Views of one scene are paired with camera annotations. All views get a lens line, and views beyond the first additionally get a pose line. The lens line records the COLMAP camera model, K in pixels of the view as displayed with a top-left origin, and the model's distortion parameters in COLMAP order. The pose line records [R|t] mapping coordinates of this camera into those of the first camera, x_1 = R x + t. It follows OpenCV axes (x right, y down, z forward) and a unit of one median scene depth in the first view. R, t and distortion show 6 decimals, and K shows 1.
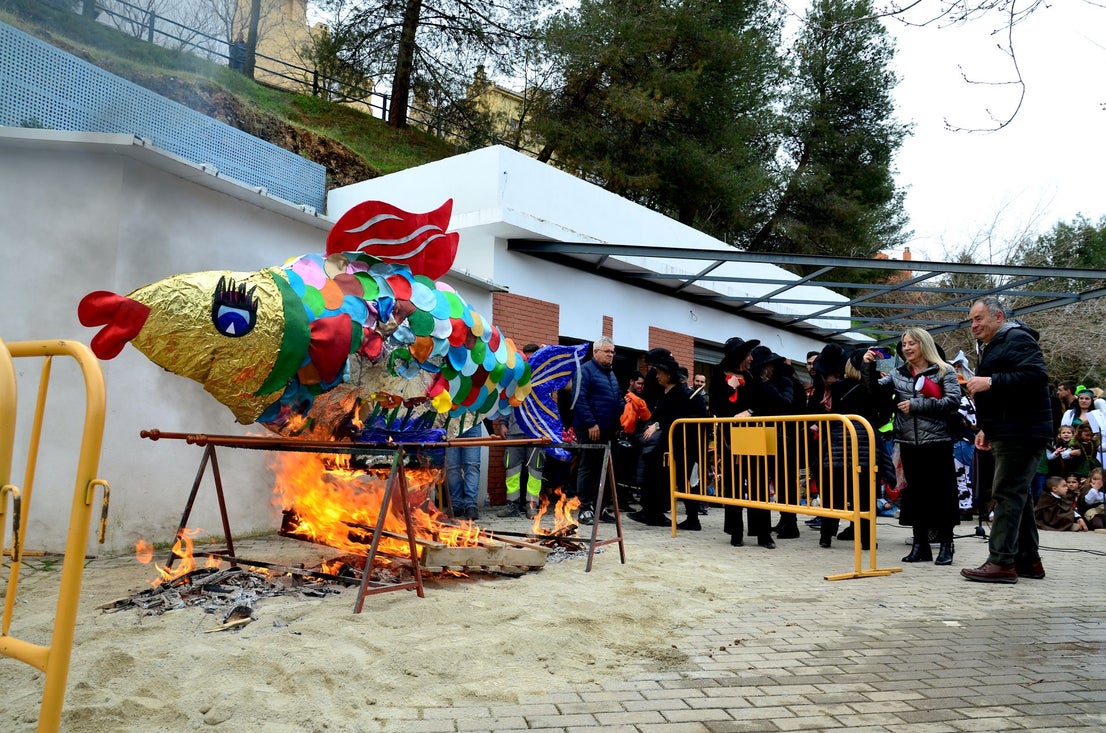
lens RADIAL K [[833.9, 0, 547.0], [0, 833.9, 372.3], [0, 0, 1]] dist [-0.107368, 0.121864]
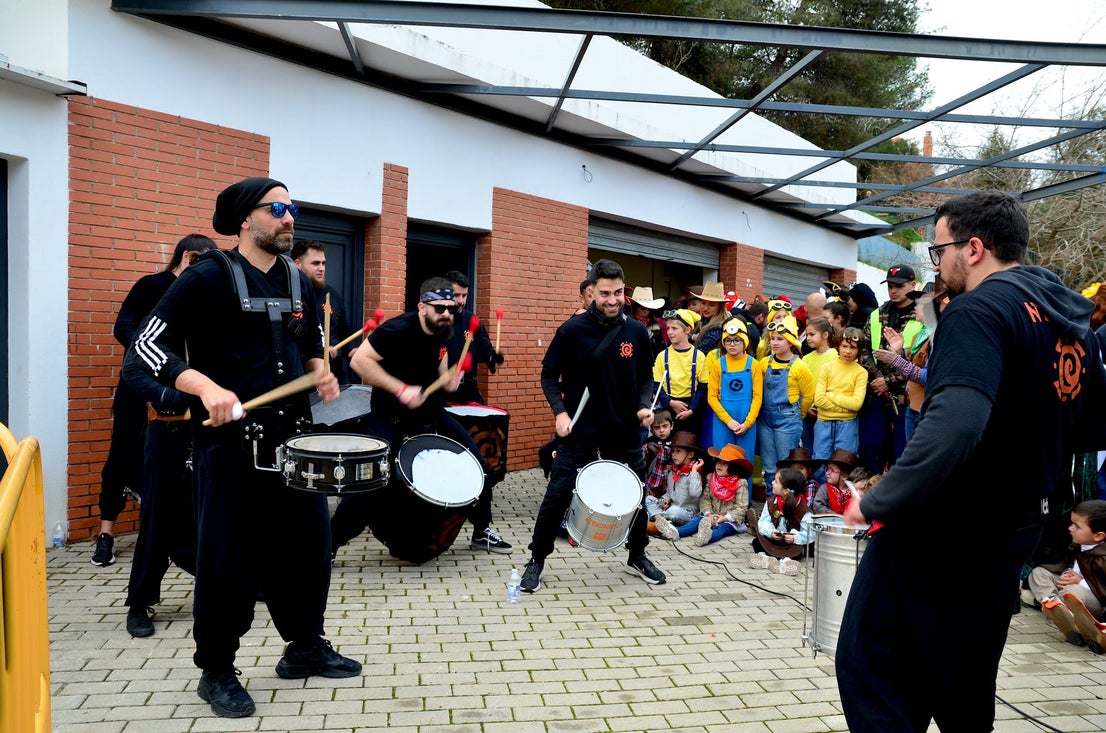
lens RADIAL K [[833.9, 0, 547.0], [0, 833.9, 372.3], [0, 0, 1]] dist [-0.107368, 0.121864]
pose [[0.999938, -0.001432, -0.011072, 0.467849], [0.002774, 0.992513, 0.122110, 0.005591], [0.010814, -0.122133, 0.992455, 1.165119]]
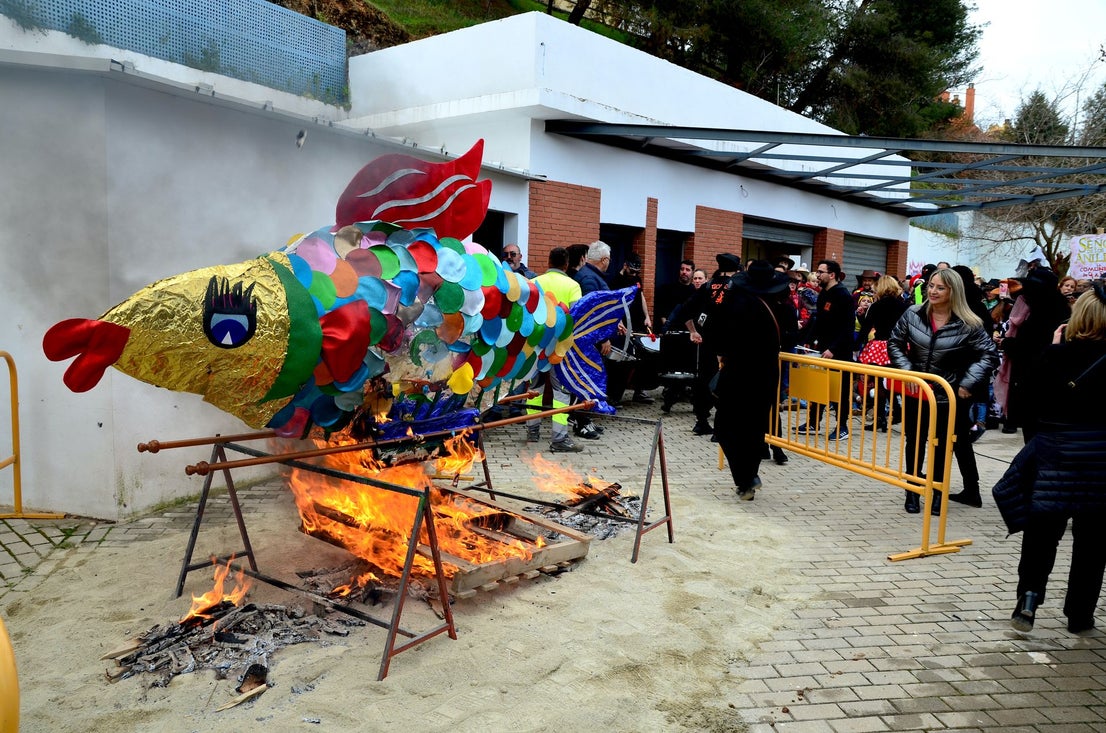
lens RADIAL K [[833.9, 0, 547.0], [0, 833.9, 372.3], [0, 0, 1]] dist [-0.107368, 0.121864]
pose [[0.999074, 0.010513, -0.041713, -0.010955], [-0.002206, 0.980919, 0.194403, -0.146340], [0.042961, -0.194131, 0.980034, 0.128950]]
